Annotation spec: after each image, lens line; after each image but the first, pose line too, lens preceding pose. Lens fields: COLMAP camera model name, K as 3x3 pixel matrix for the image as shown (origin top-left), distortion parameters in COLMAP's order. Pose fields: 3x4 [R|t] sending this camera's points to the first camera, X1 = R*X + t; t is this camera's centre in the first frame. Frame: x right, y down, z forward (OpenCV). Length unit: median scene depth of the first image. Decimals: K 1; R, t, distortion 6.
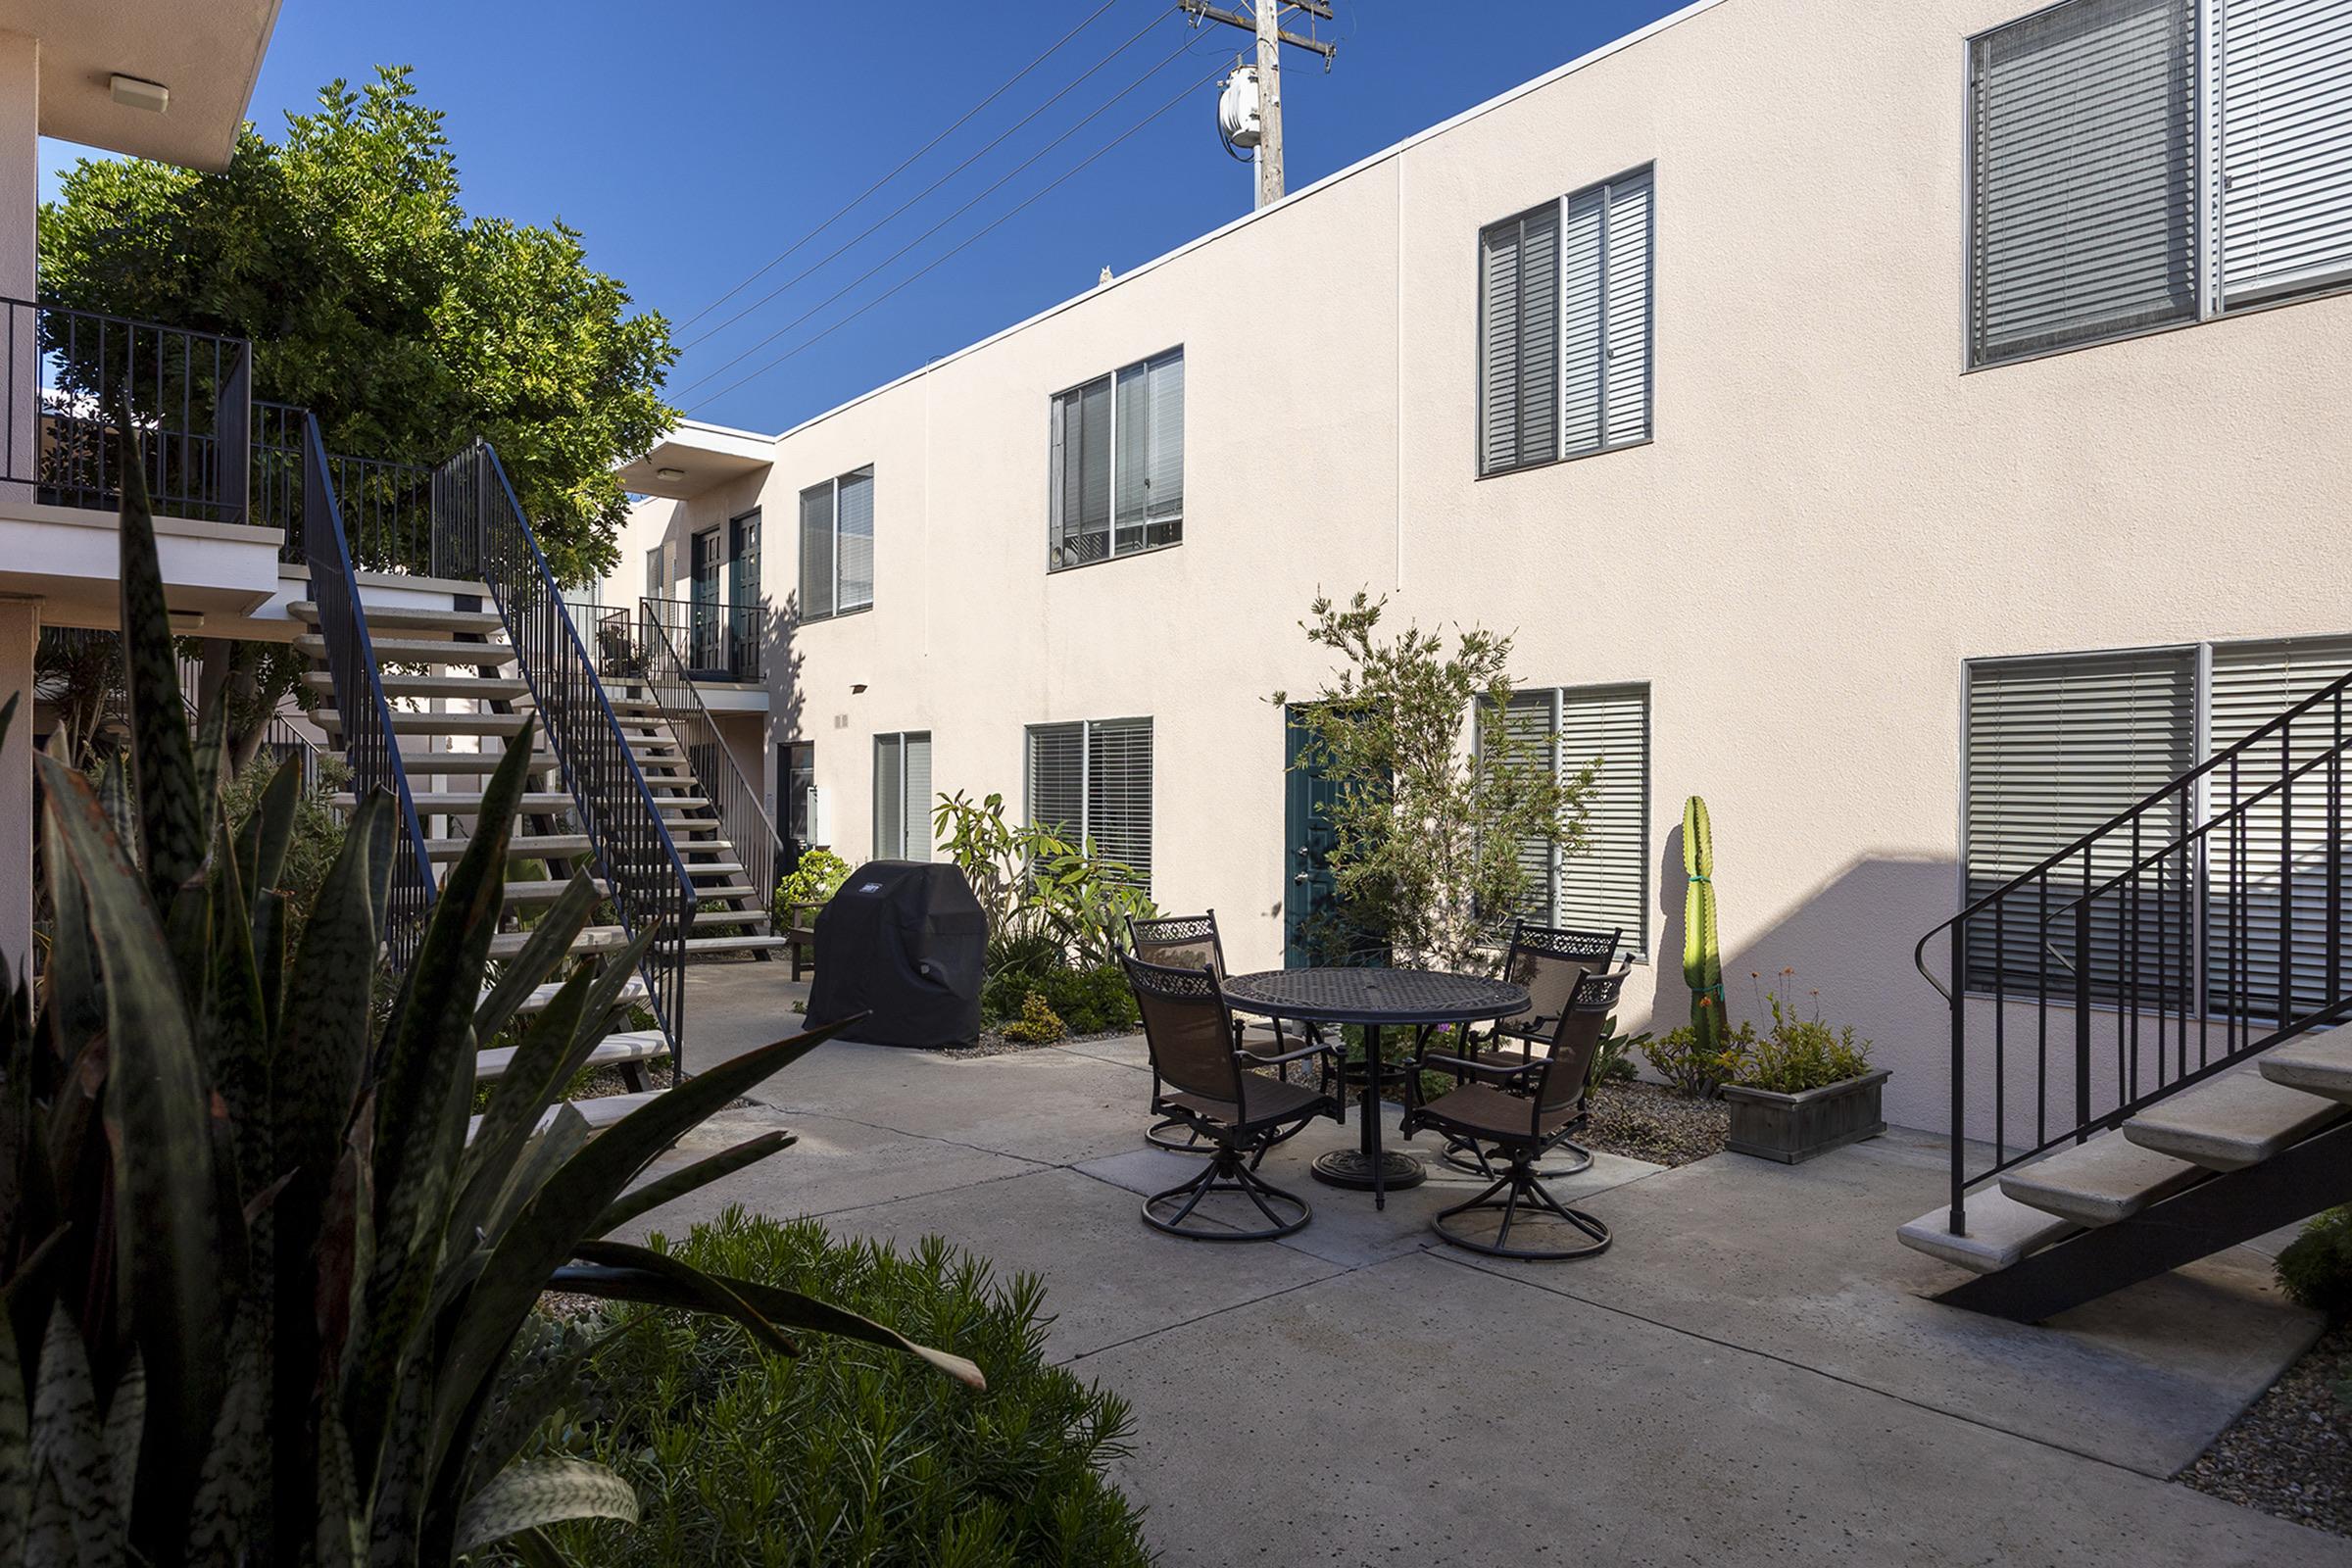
lens RADIAL K [[1400.0, 0, 1180.6], [0, 1400.0, 810.9], [0, 0, 1]] dist [-0.028190, -0.000650]
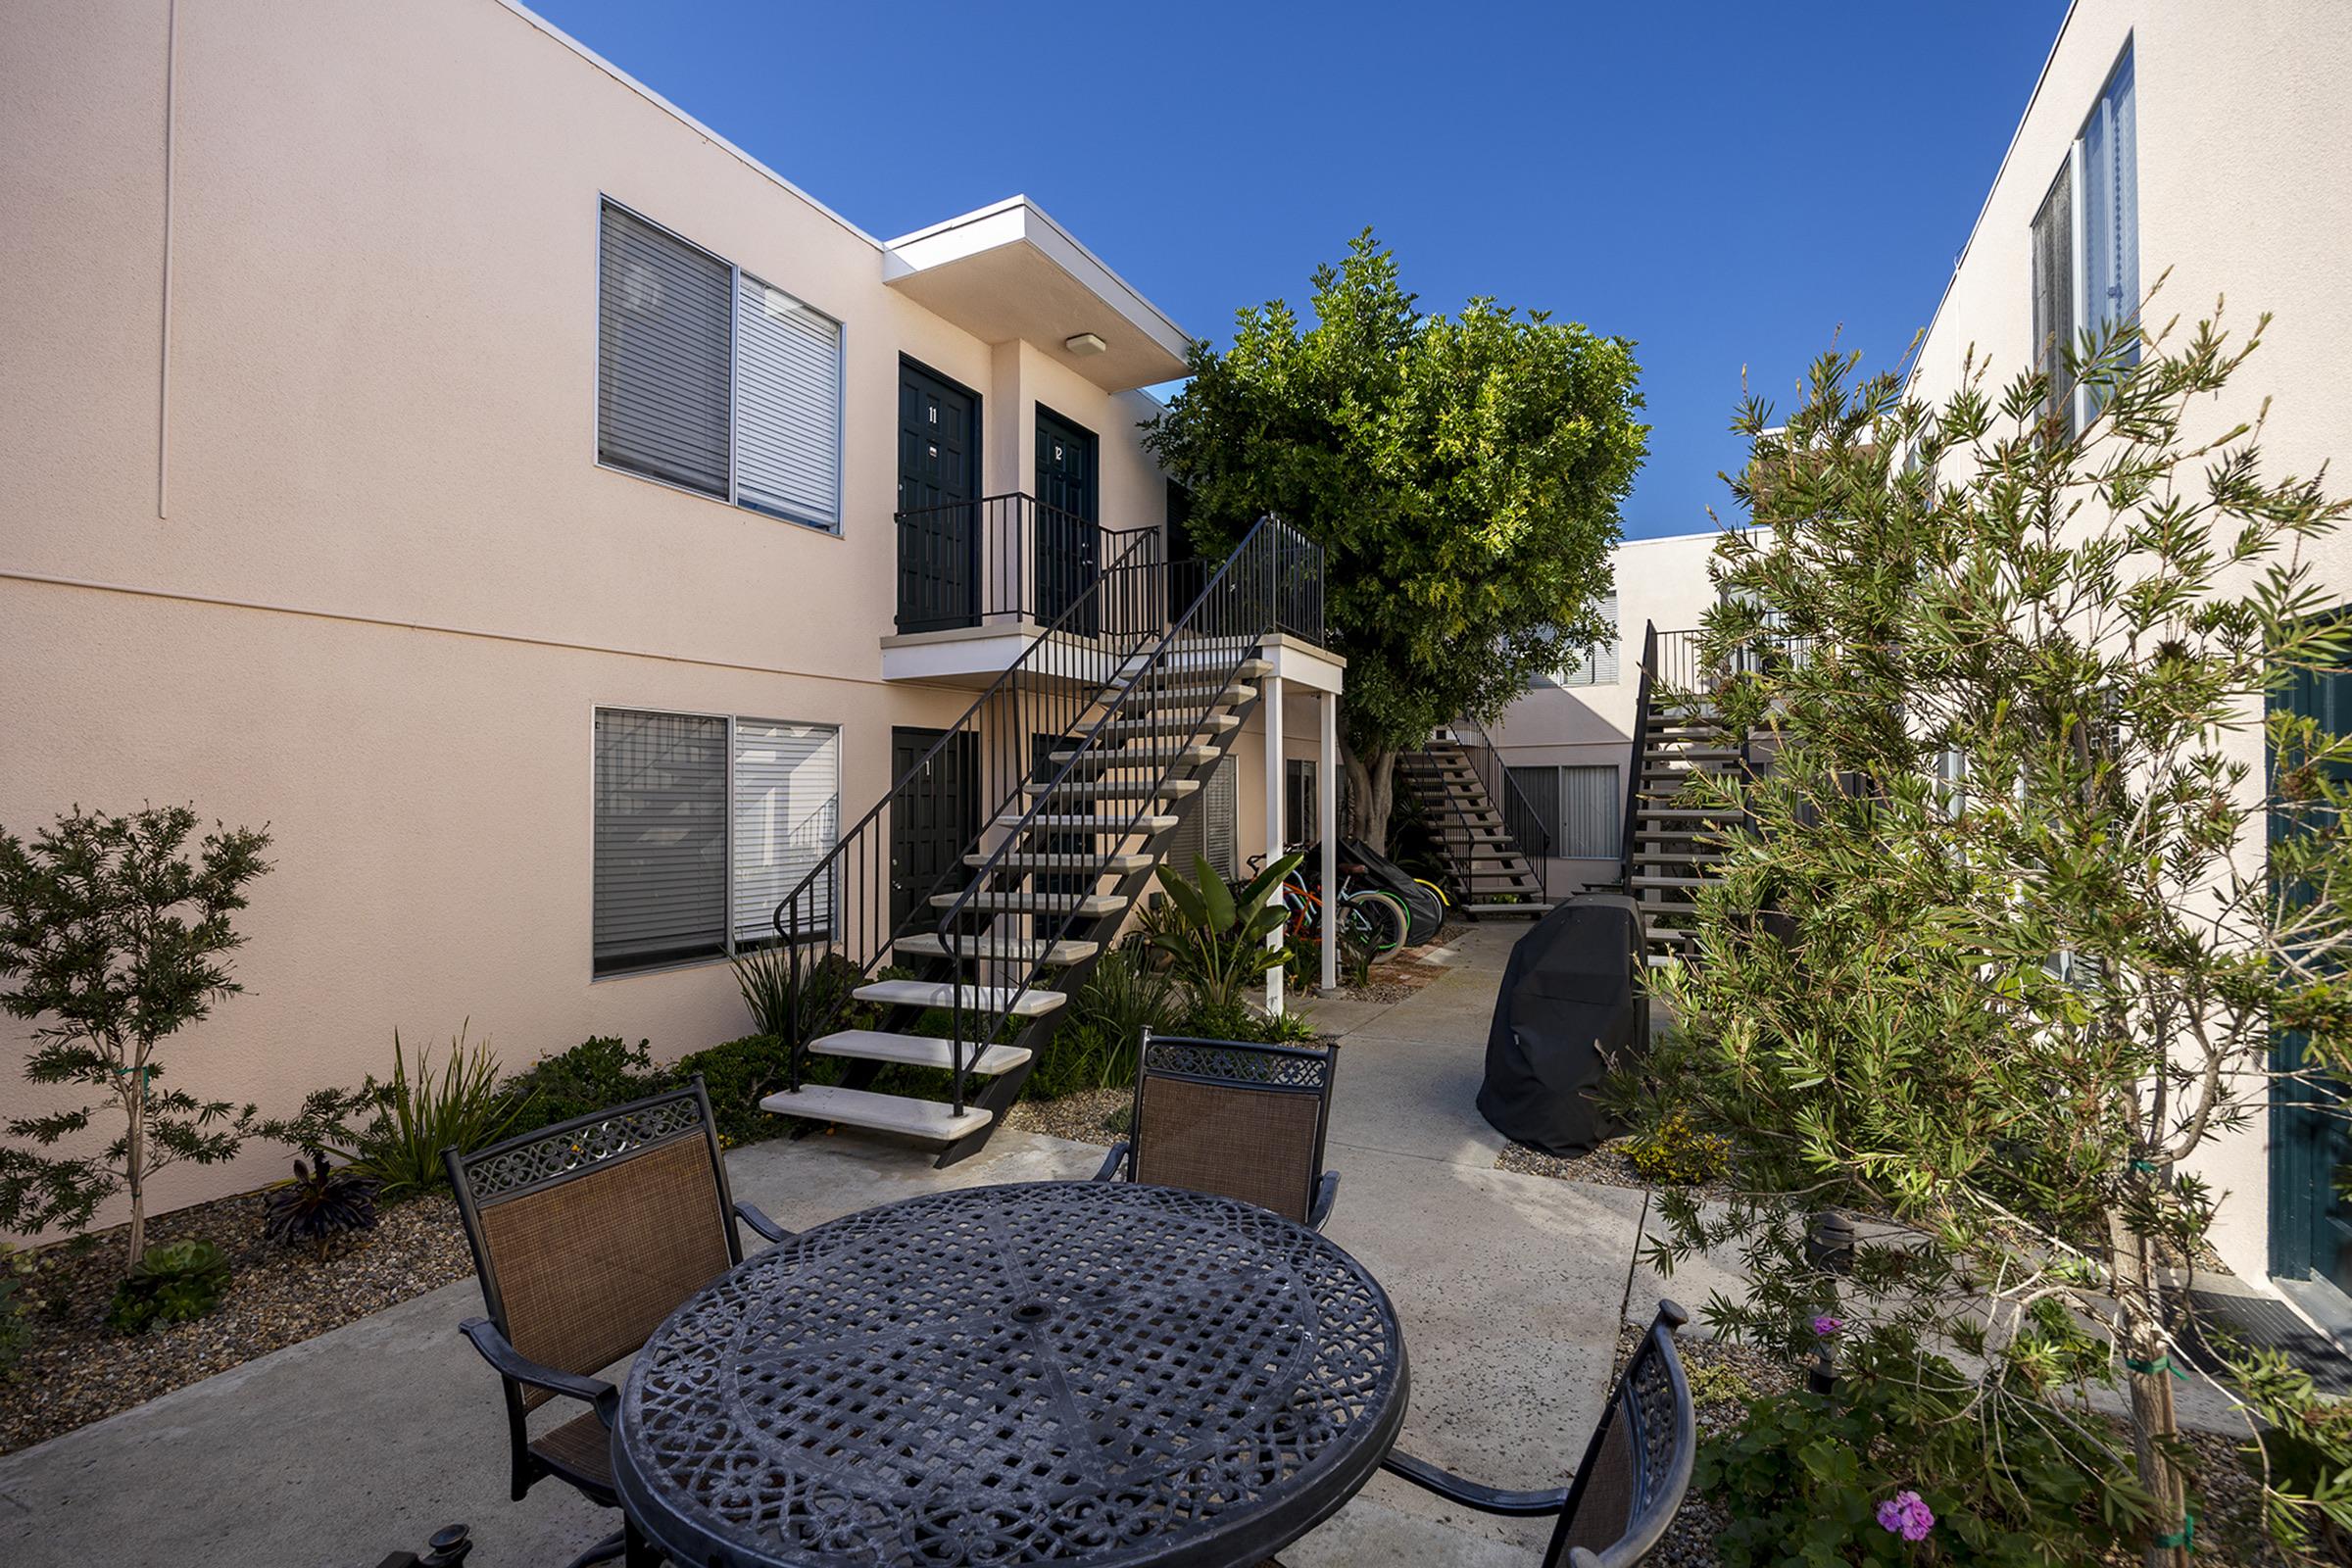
lens RADIAL K [[1052.0, 0, 1176.0], [0, 1052.0, 784.0], [0, 0, 1]] dist [-0.009048, 0.000249]
pose [[0.395803, -0.018971, -0.918140, 0.207410], [-0.002404, 0.999762, -0.021694, -0.012747], [0.918332, 0.010794, 0.395663, 0.417067]]
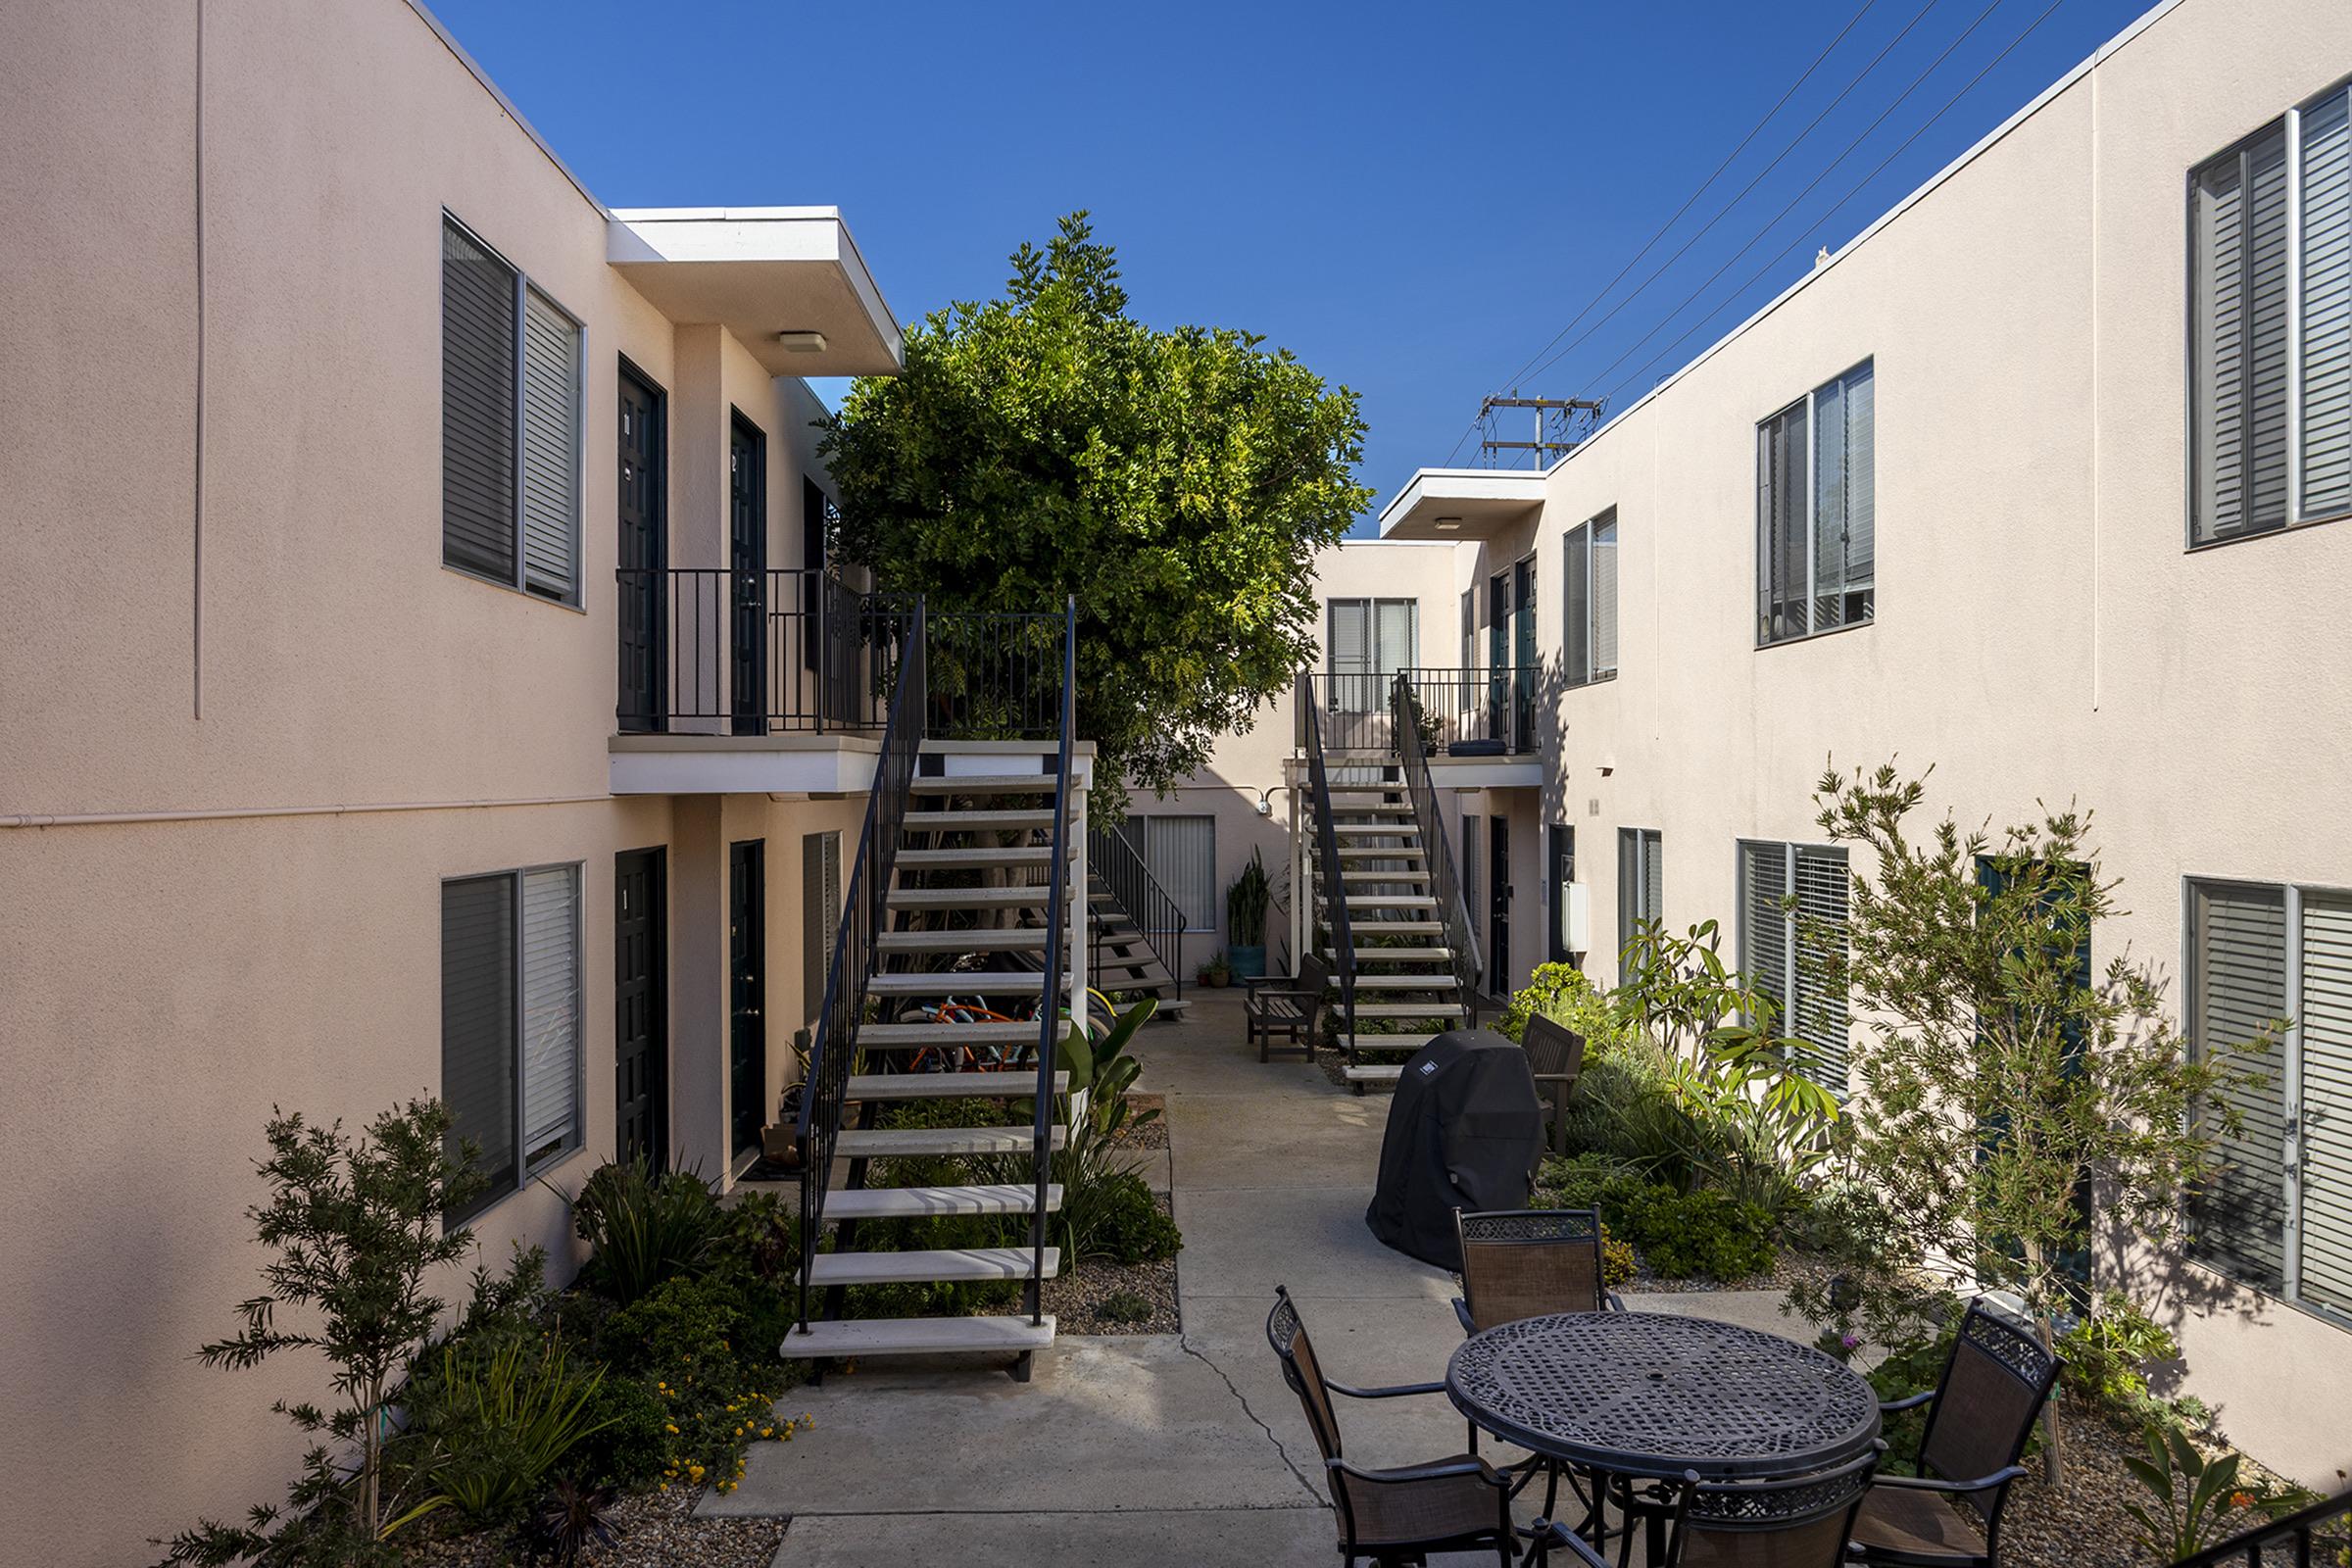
lens RADIAL K [[1658.7, 0, 1176.0], [0, 1658.7, 784.0], [0, 0, 1]] dist [-0.000806, 0.001709]
pose [[0.789089, -0.011270, -0.614176, 0.223745], [0.004539, 0.999911, -0.012516, -0.084256], [0.614262, 0.007088, 0.789070, 0.059242]]
